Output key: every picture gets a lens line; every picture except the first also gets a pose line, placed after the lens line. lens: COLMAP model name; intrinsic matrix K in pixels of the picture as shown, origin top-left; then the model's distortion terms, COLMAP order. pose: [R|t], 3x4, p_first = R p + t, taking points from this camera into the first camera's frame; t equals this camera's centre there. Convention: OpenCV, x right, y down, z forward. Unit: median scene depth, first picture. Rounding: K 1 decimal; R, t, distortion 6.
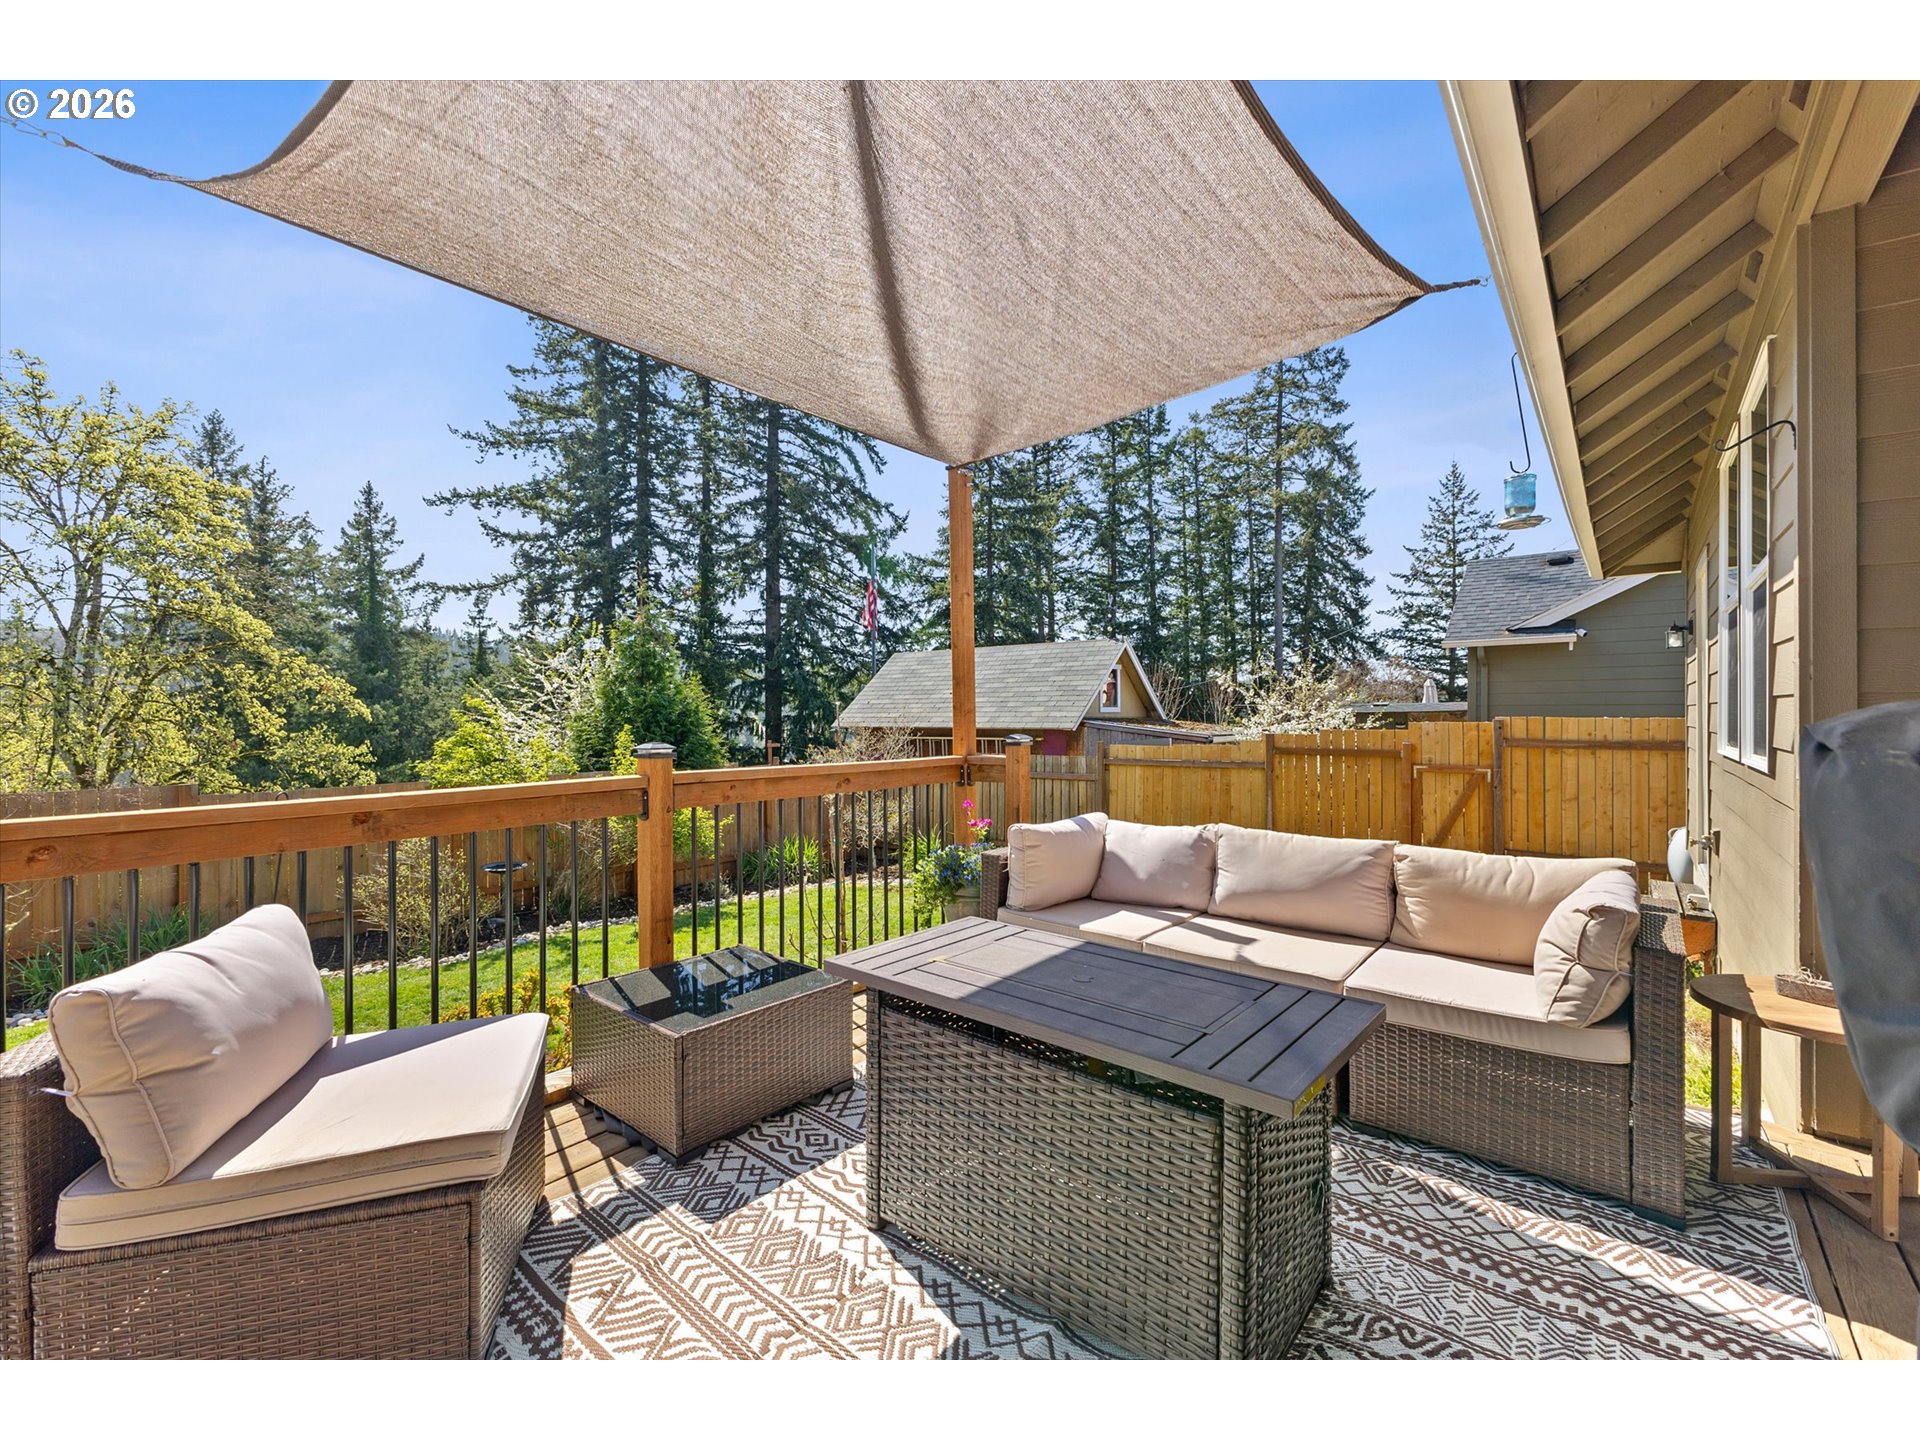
lens RADIAL K [[828.3, 0, 974.6], [0, 828.3, 721.7], [0, 0, 1]] dist [0.001051, -0.000113]
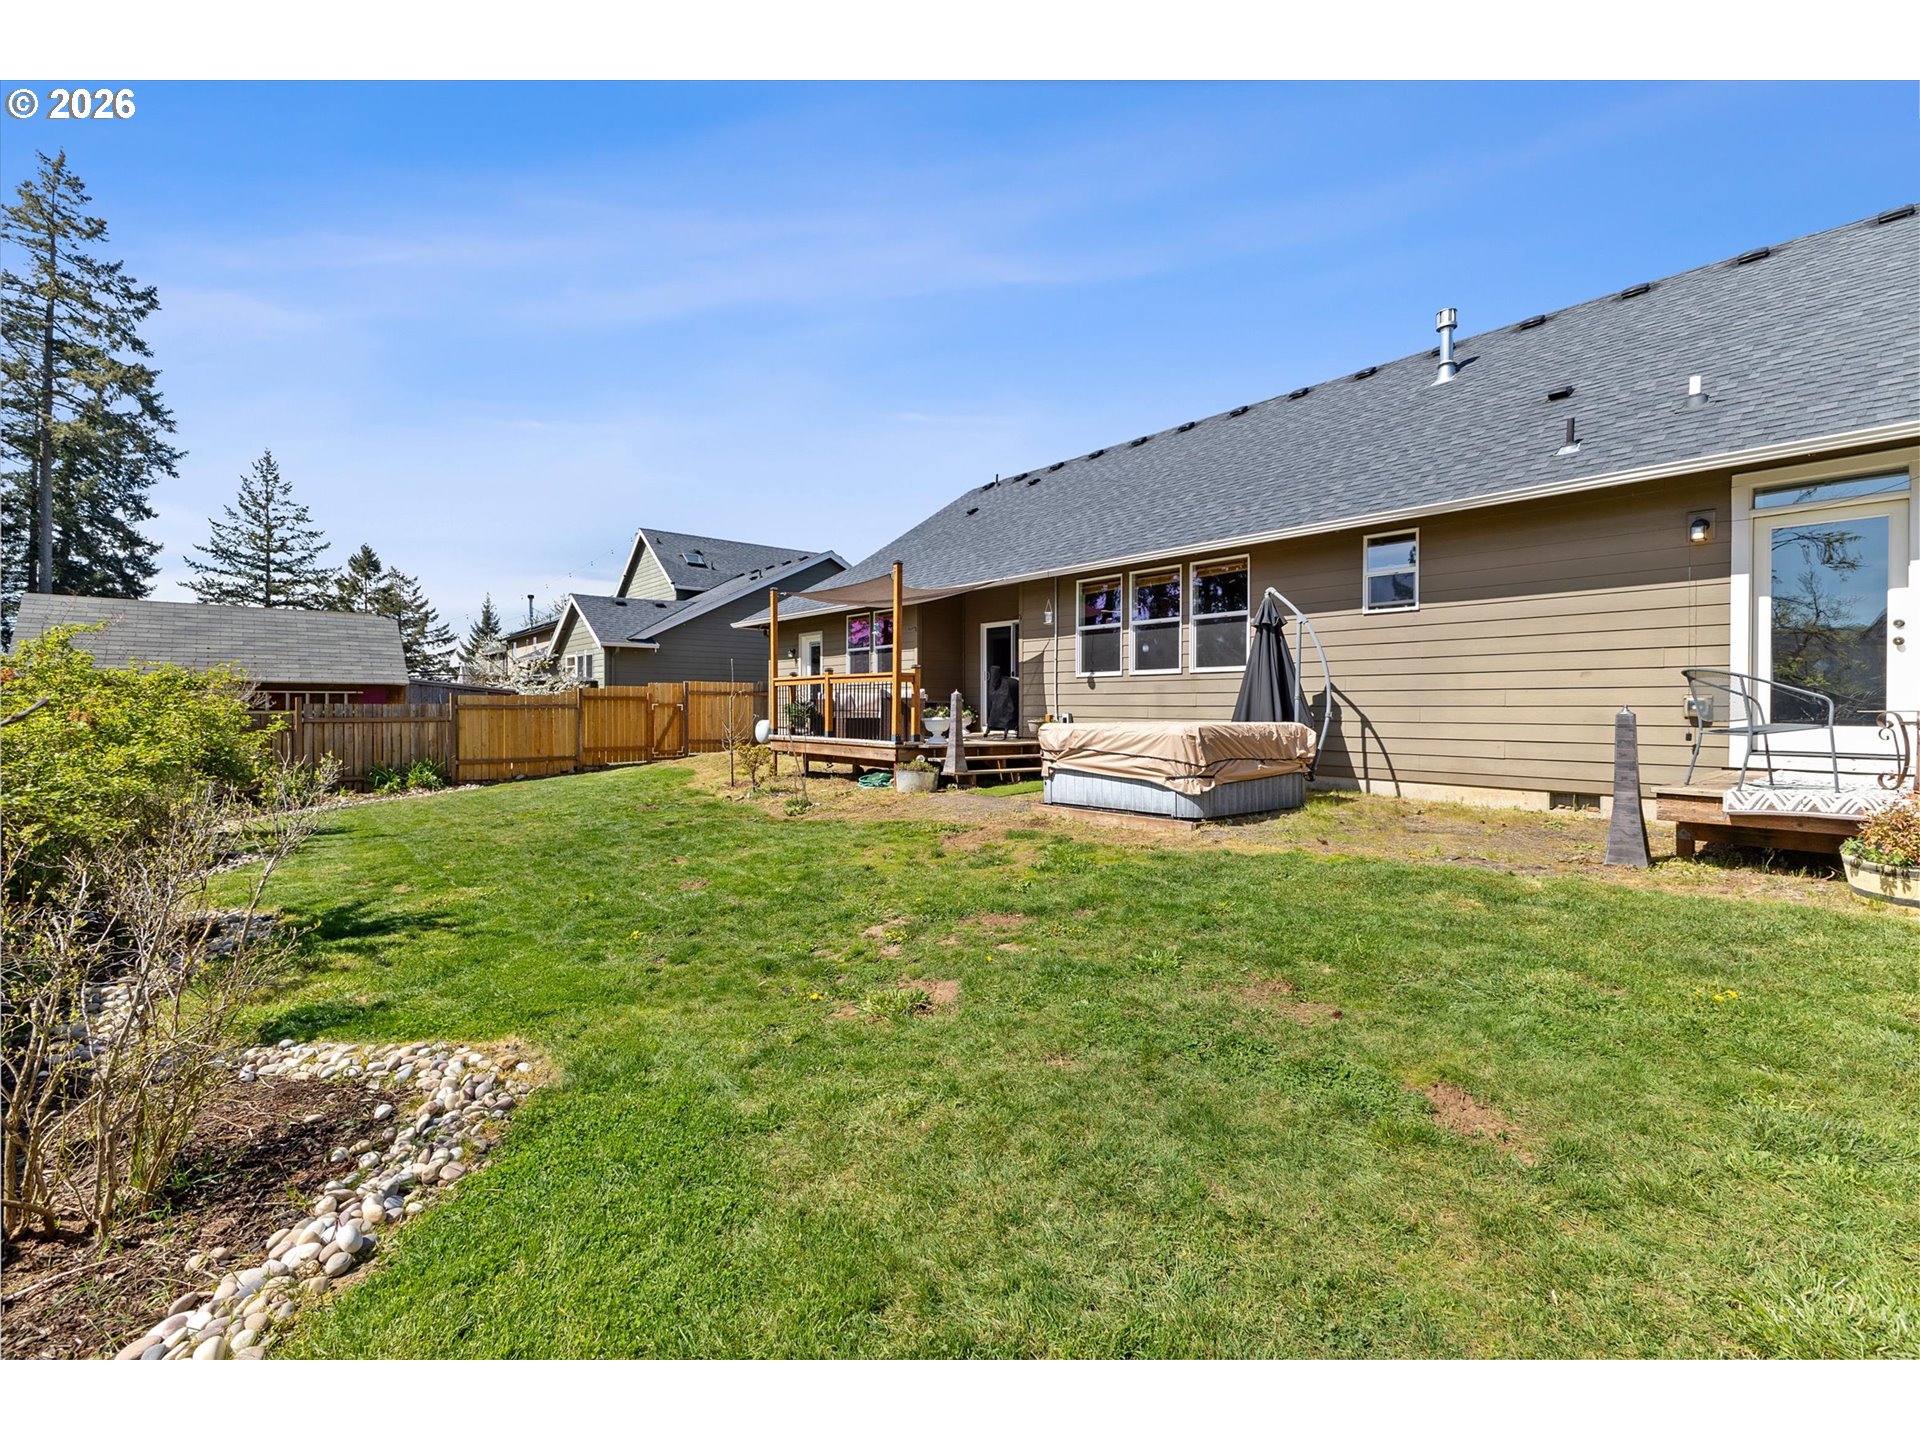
lens RADIAL K [[829.4, 0, 961.2], [0, 829.4, 715.6], [0, 0, 1]] dist [-0.001216, -0.000407]
pose [[0.187865, -0.004790, 0.982183, -0.261378], [0.005055, 0.999980, 0.003910, 0.014886], [-0.982182, 0.004230, 0.187885, -0.027175]]
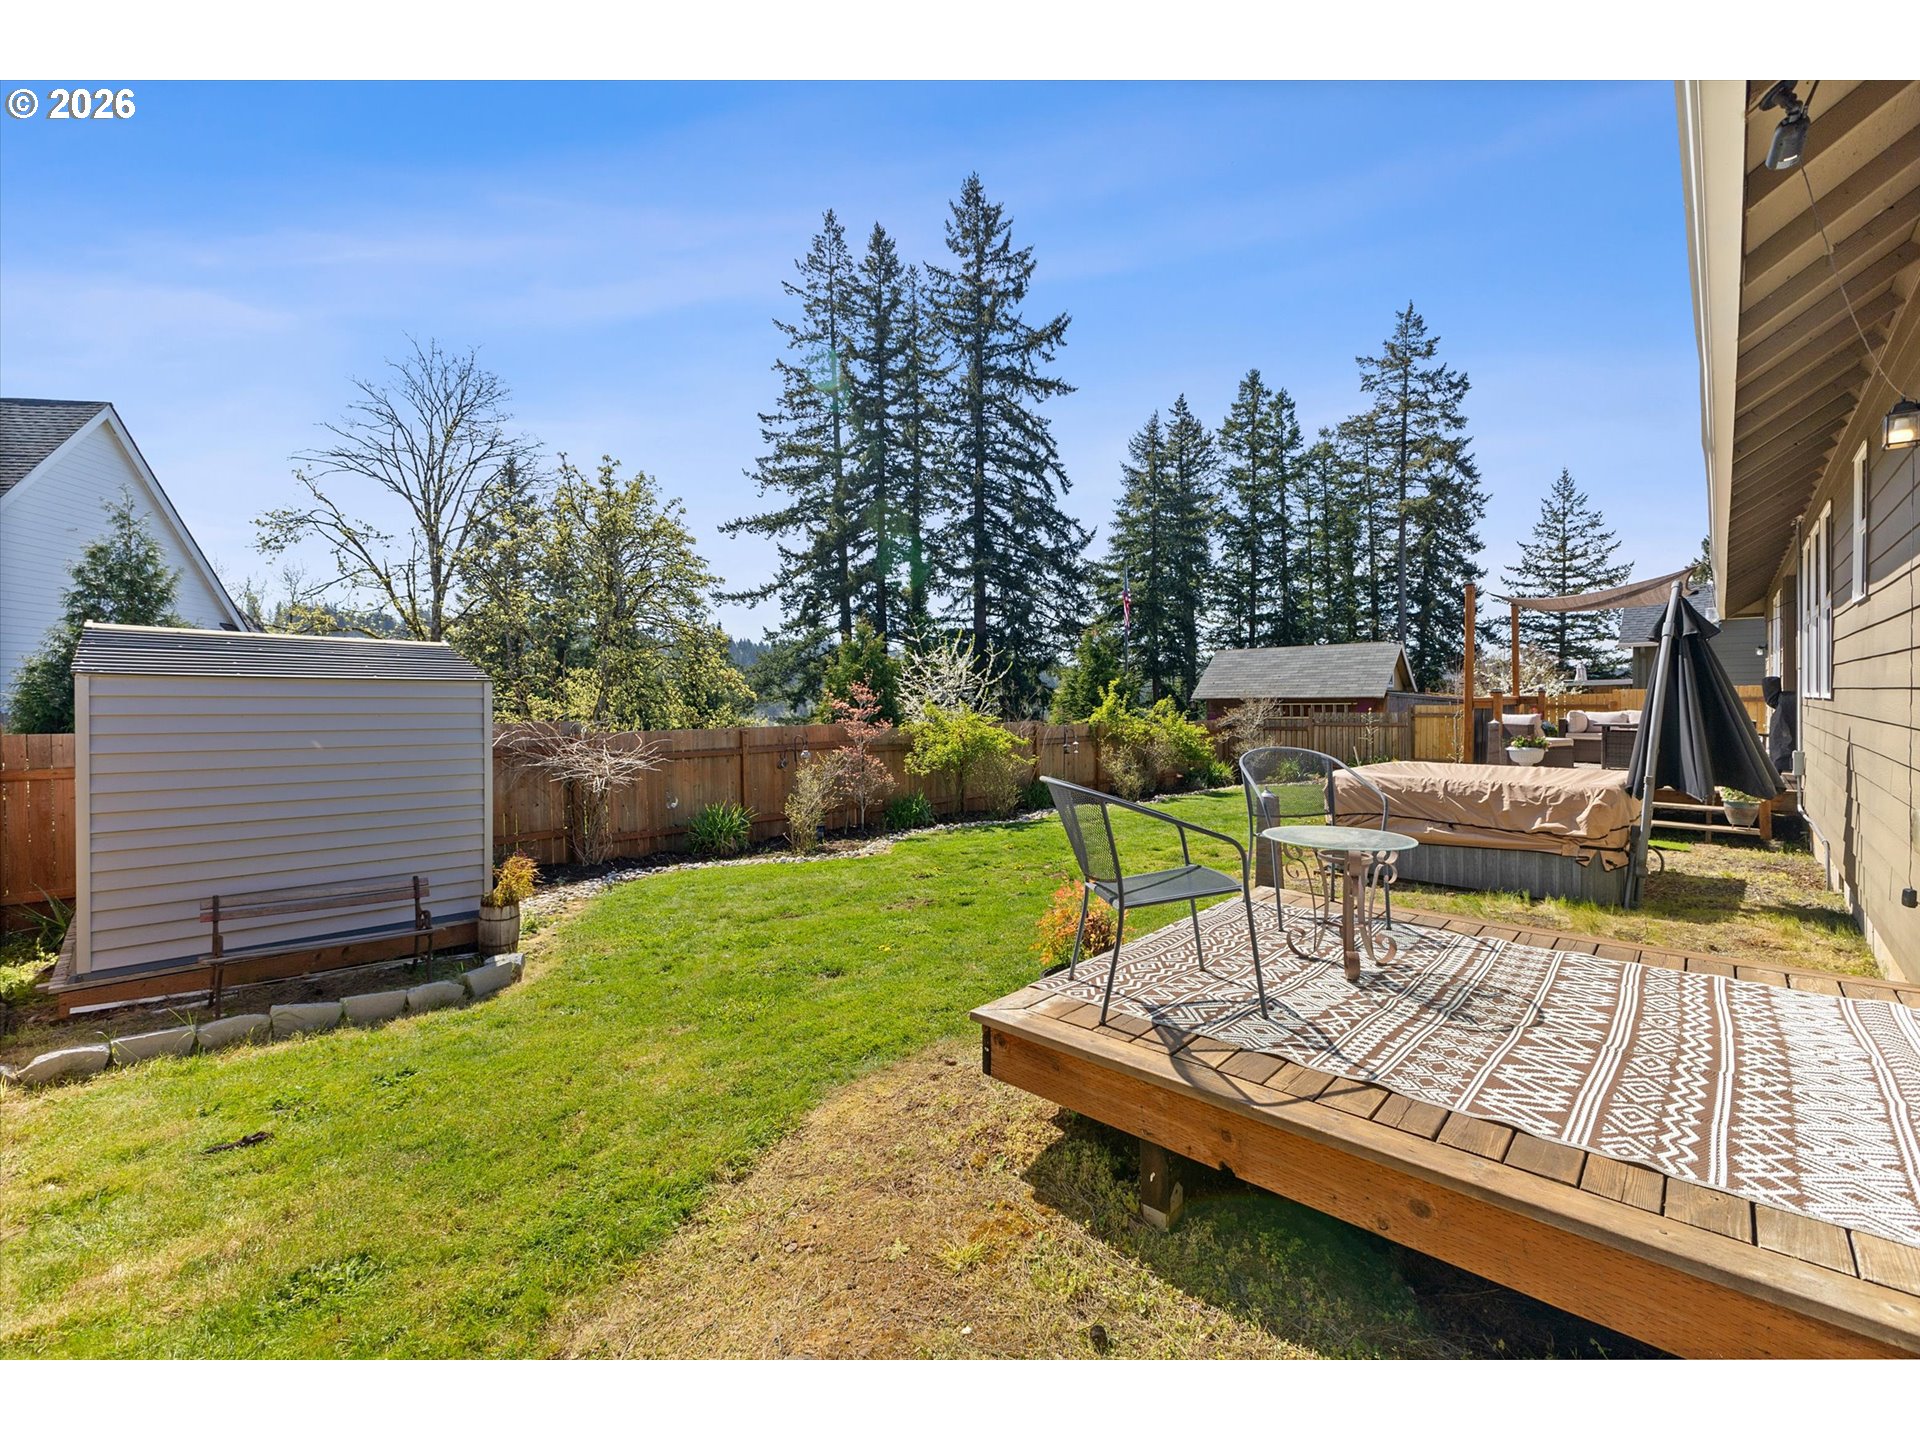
lens RADIAL K [[829.4, 0, 961.2], [0, 829.4, 715.6], [0, 0, 1]] dist [-0.001216, -0.000407]
pose [[0.997163, -0.005078, -0.075100, -0.159492], [0.006065, 0.999898, 0.012922, 0.005013], [0.075026, -0.013341, 0.997092, -0.194999]]
